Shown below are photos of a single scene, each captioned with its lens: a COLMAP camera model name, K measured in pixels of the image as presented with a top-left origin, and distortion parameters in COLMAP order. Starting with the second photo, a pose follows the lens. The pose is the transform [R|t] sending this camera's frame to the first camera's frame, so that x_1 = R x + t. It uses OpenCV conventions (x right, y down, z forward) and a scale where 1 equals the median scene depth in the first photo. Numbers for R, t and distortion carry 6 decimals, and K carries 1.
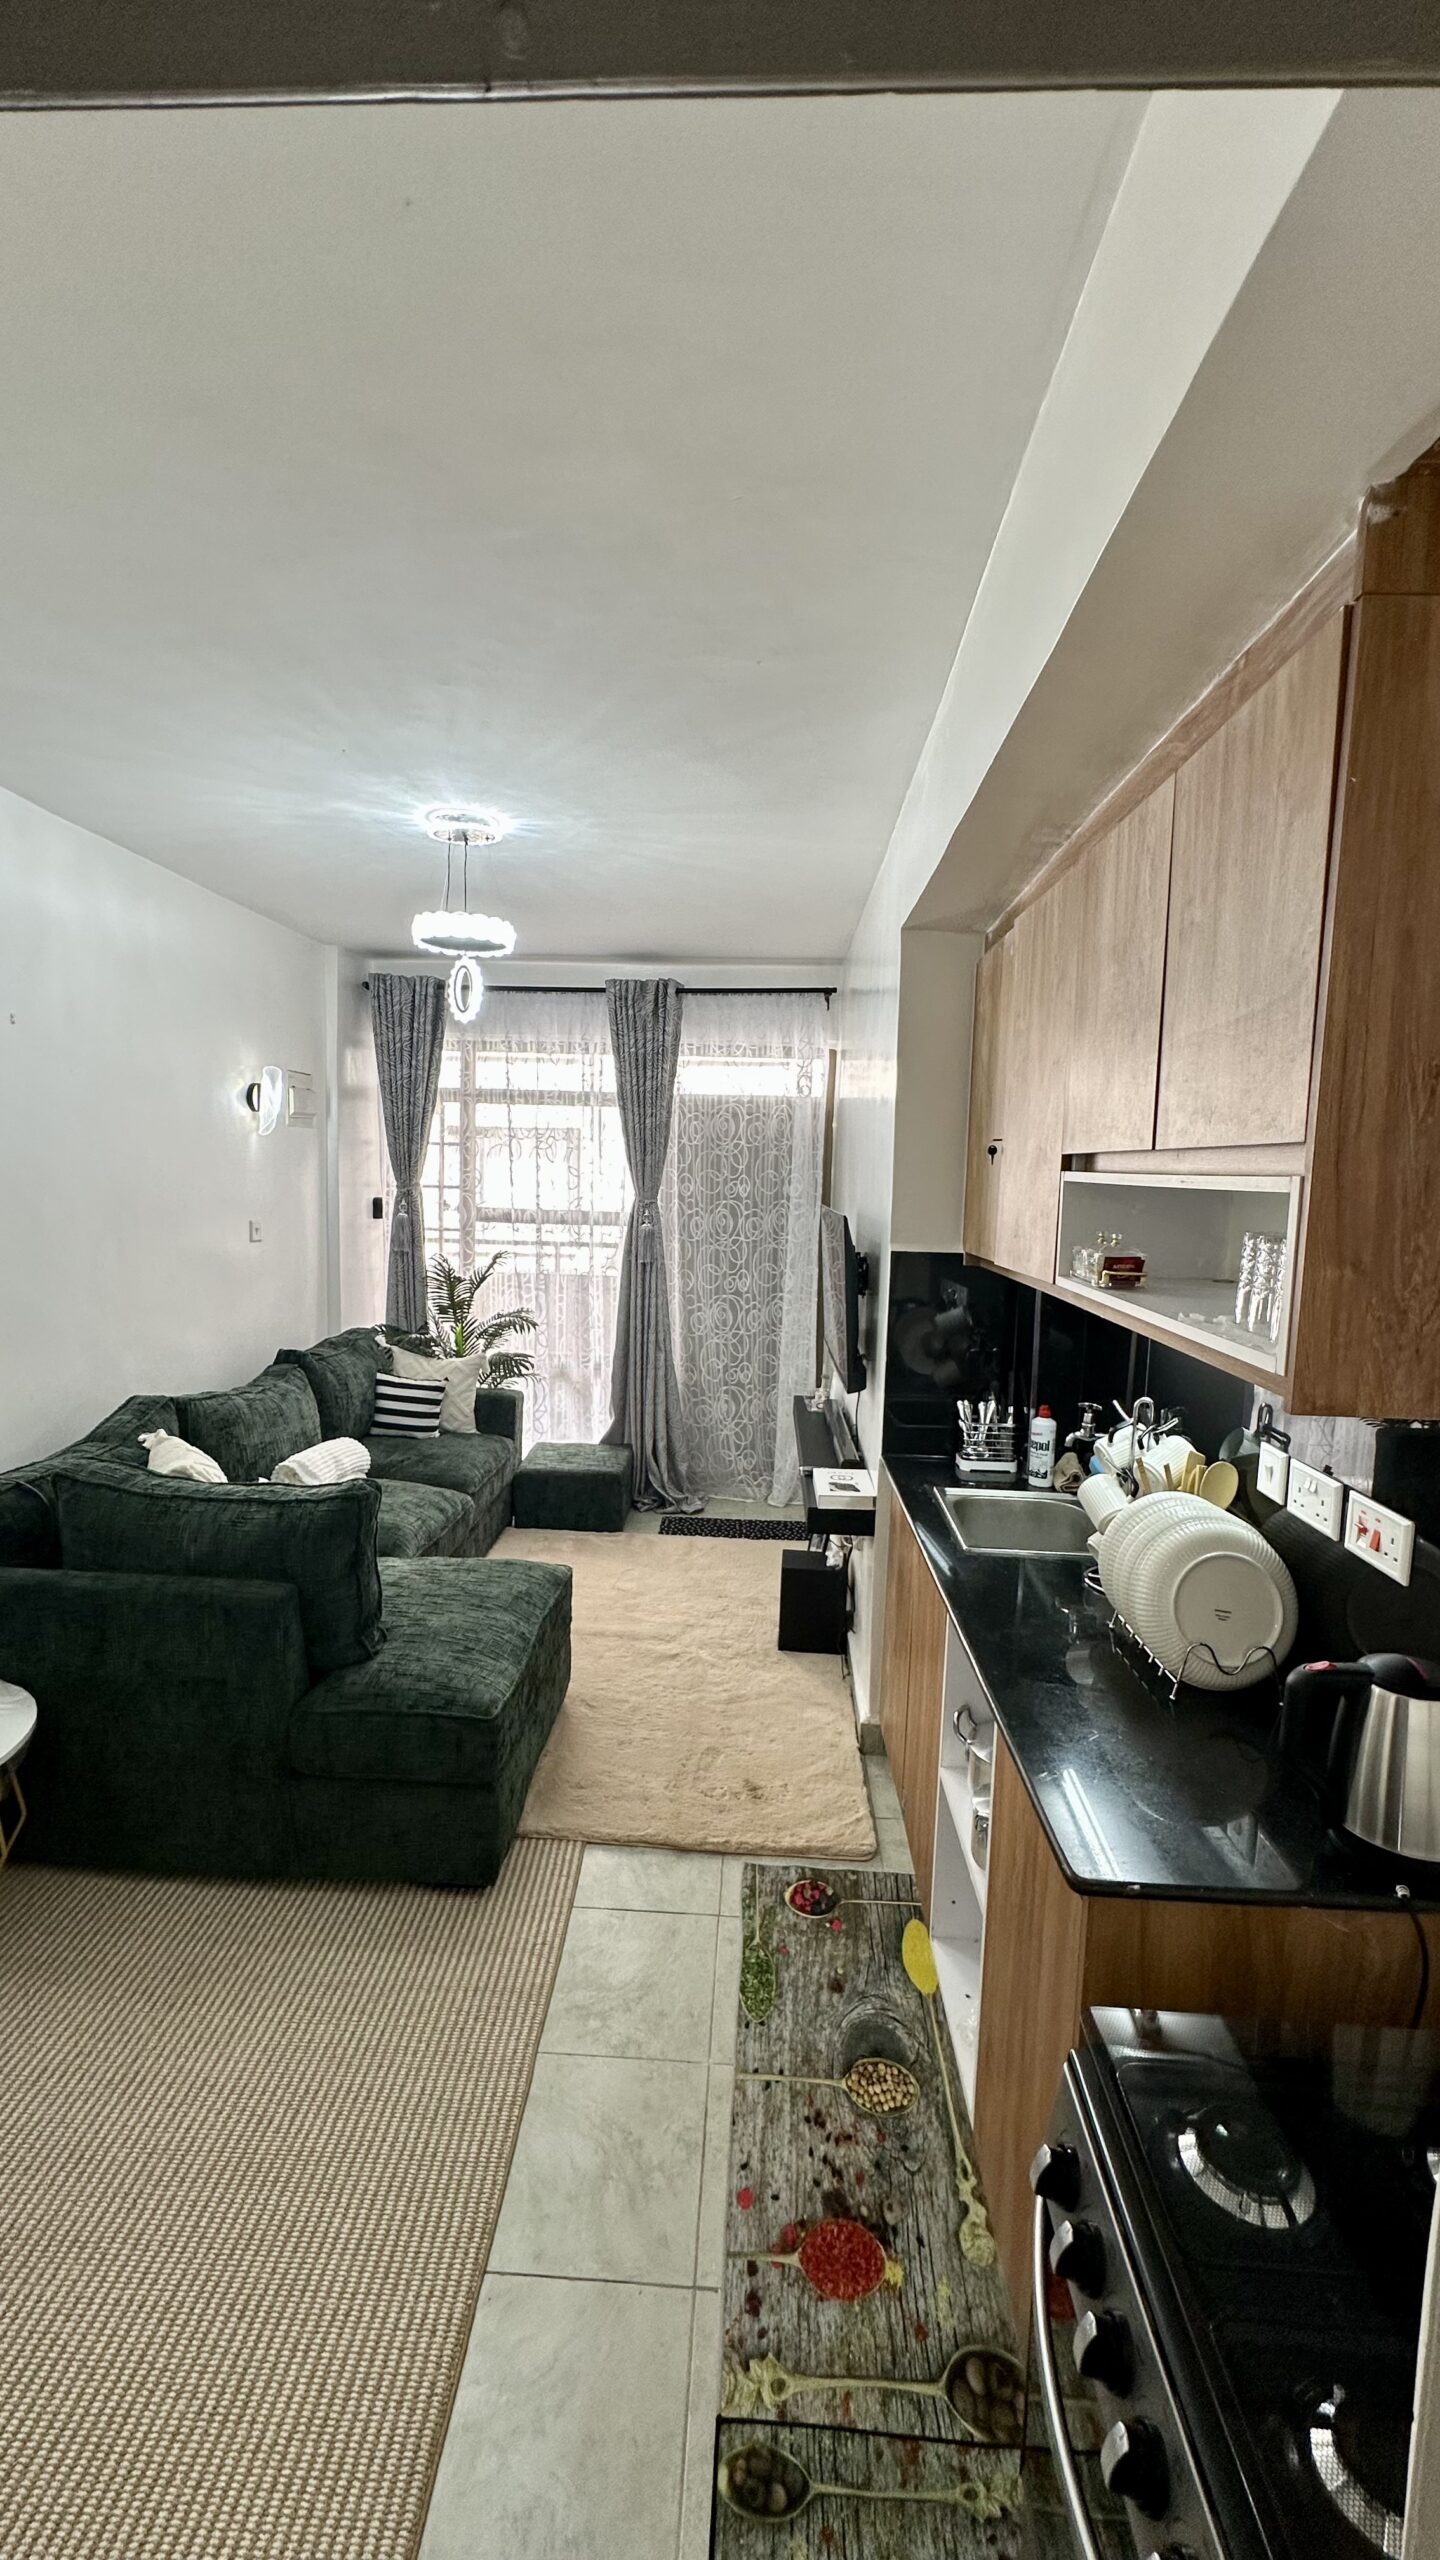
lens RADIAL K [[1023.6, 0, 709.4], [0, 1023.6, 1273.0], [0, 0, 1]] dist [-0.000067, 0.000068]
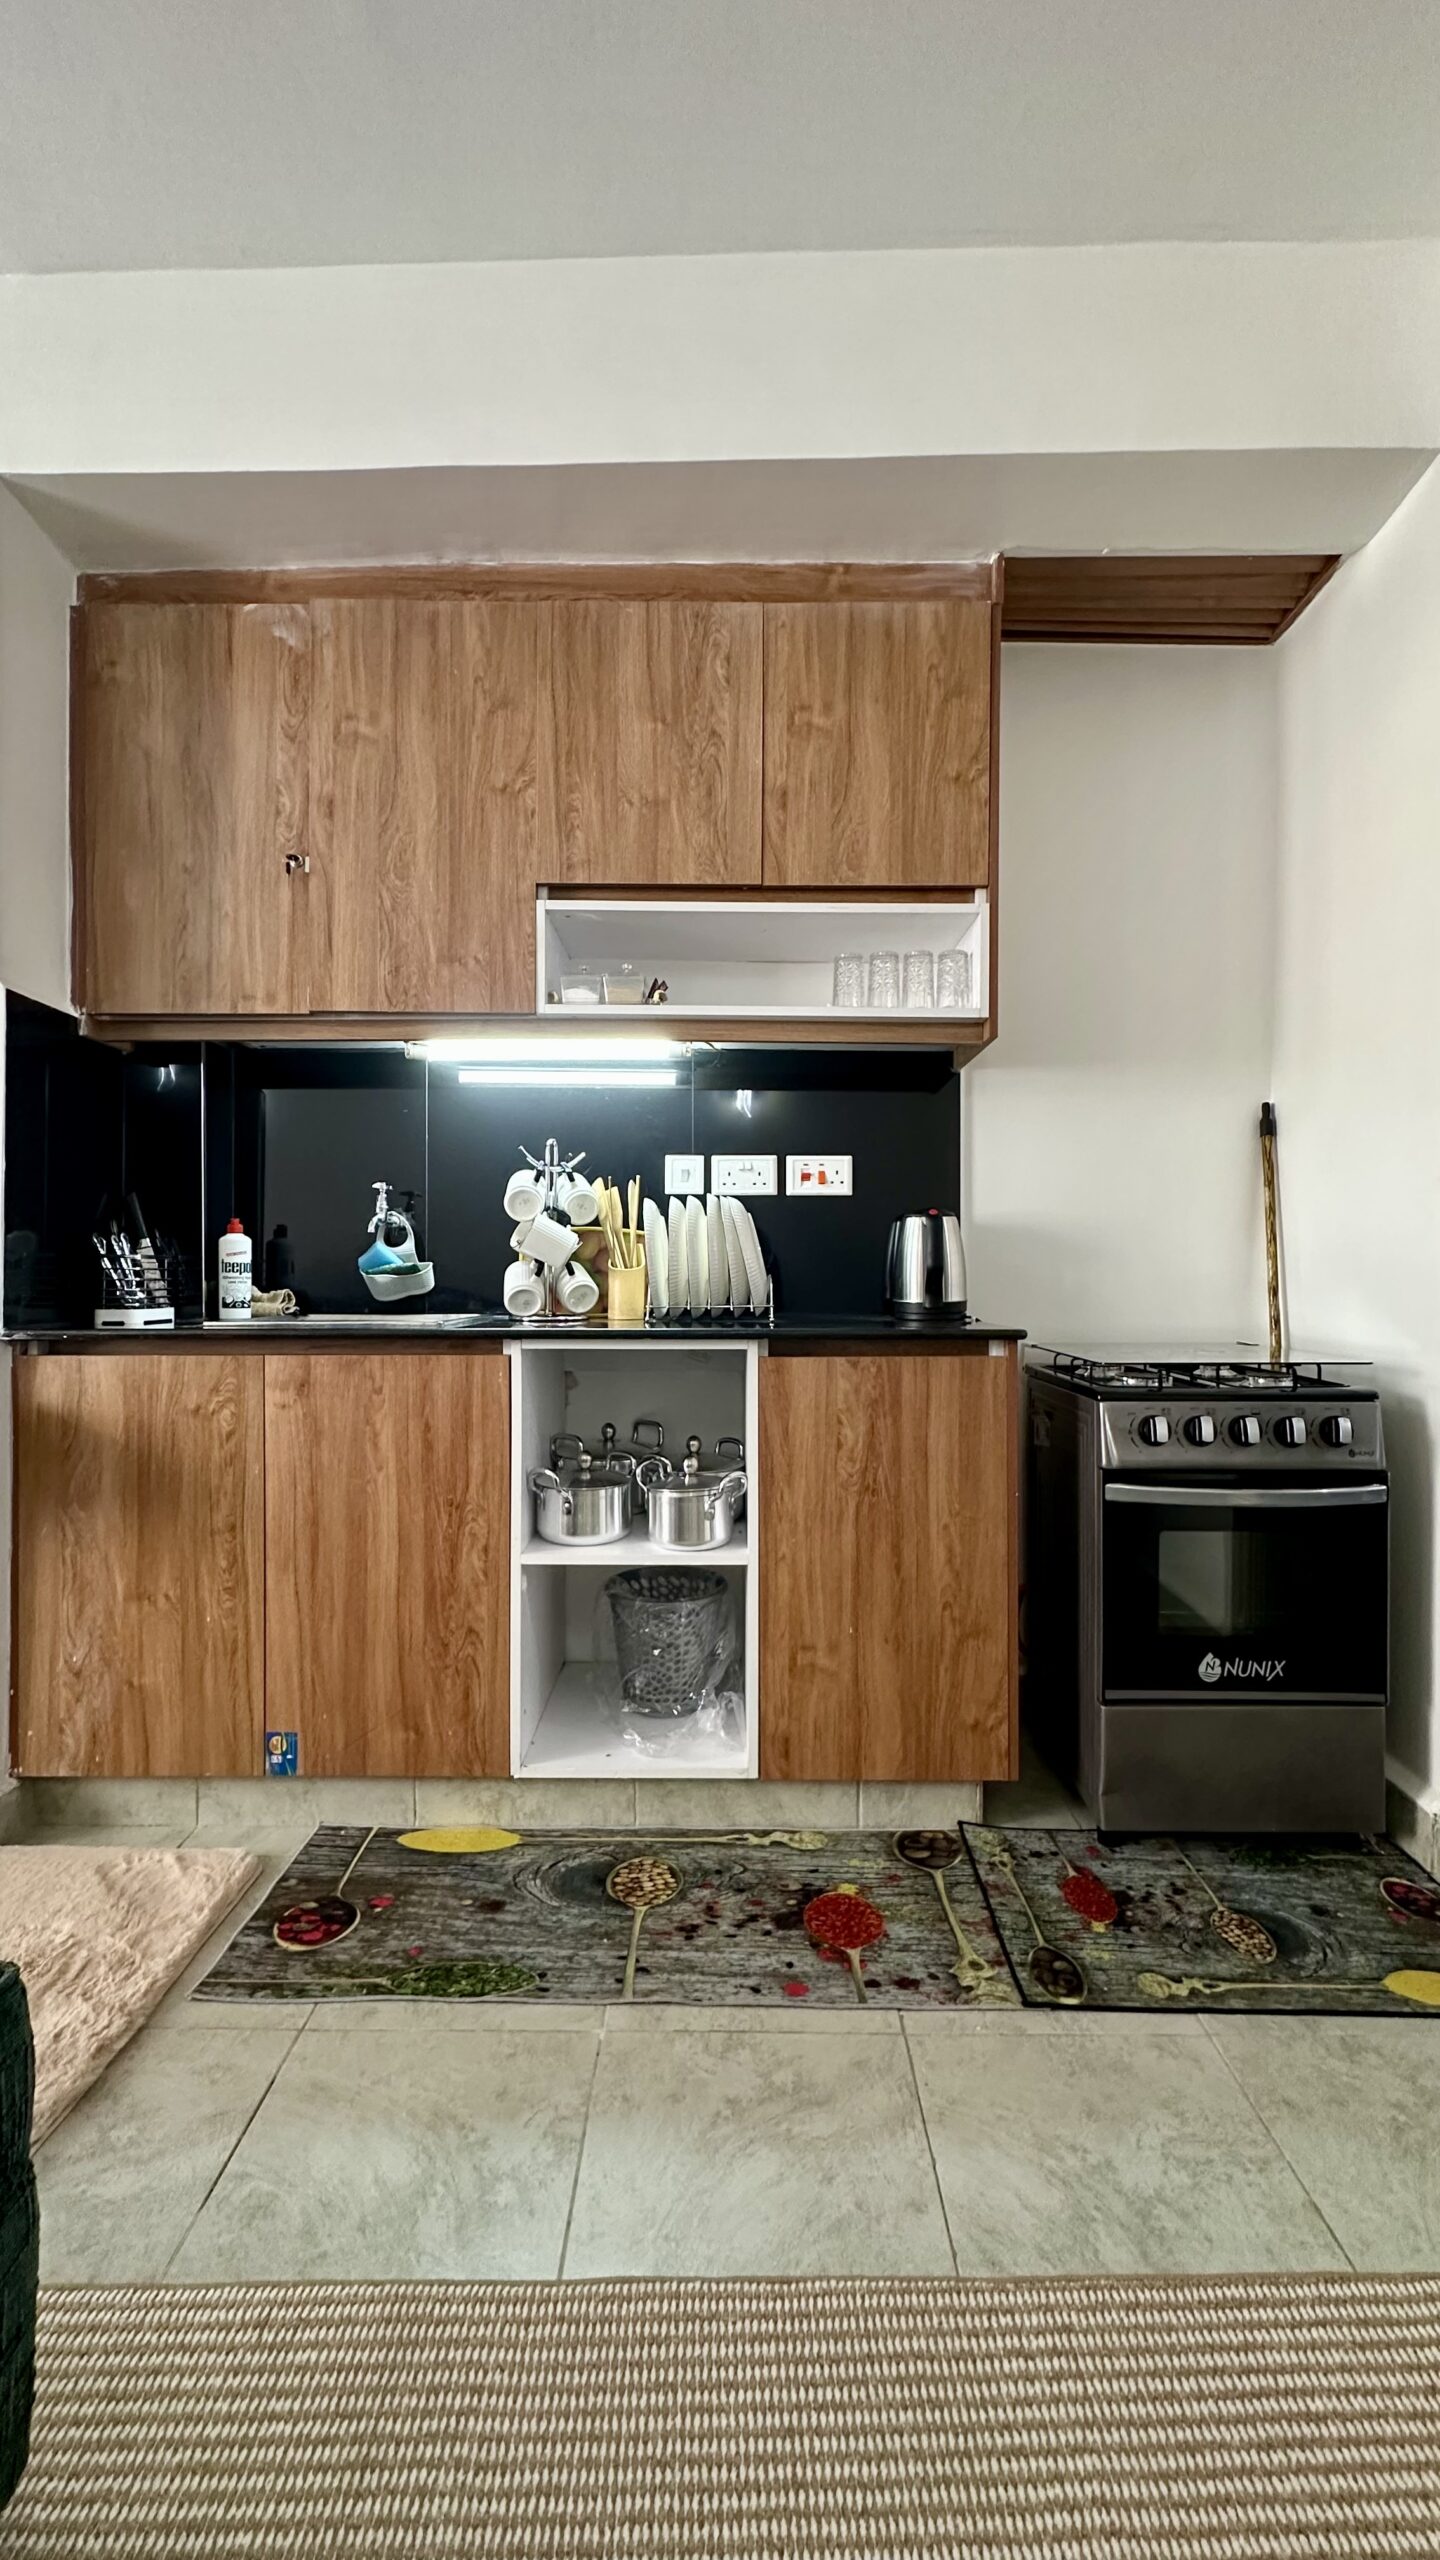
lens RADIAL K [[1023.6, 0, 718.5], [0, 1023.6, 1279.9], [0, 0, 1]] dist [-0.000067, 0.000068]
pose [[-0.041062, -0.030008, 0.998706, -0.752242], [0.097909, 0.994617, 0.033910, 0.285542], [-0.994348, 0.099175, -0.037903, 1.002816]]
